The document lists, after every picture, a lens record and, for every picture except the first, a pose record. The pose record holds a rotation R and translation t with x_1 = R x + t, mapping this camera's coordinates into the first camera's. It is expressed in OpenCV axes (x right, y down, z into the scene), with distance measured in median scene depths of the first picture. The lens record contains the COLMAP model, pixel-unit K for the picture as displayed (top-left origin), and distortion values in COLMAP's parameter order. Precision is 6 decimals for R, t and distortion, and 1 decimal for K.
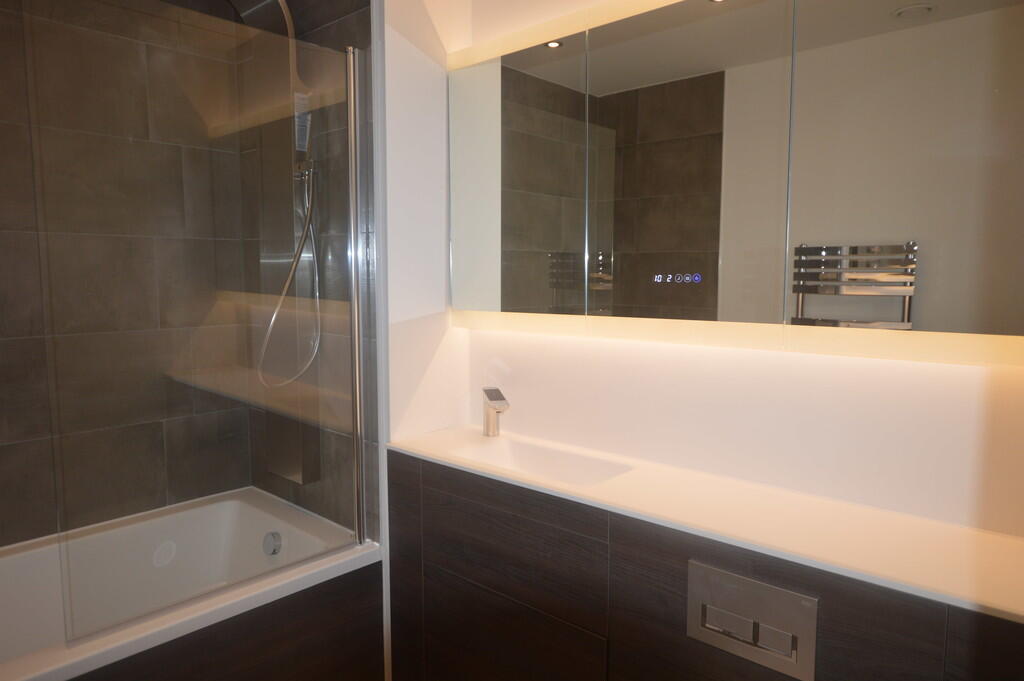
lens RADIAL K [[672.0, 0, 513.4], [0, 672.0, 338.2], [0, 0, 1]] dist [0.013362, 0.002426]
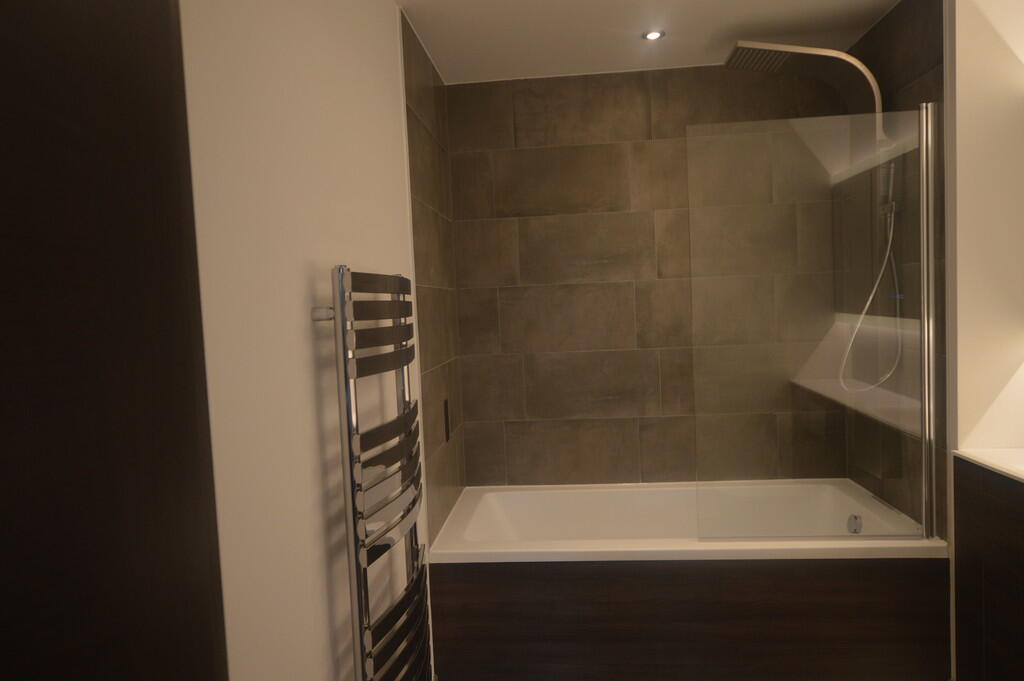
lens RADIAL K [[672.0, 0, 512.2], [0, 672.0, 344.3], [0, 0, 1]] dist [0.013362, 0.002426]
pose [[0.600757, 0.026103, -0.799006, 0.246350], [-0.050497, 0.998710, -0.005340, 0.027227], [0.797835, 0.043555, 0.601300, -0.232299]]
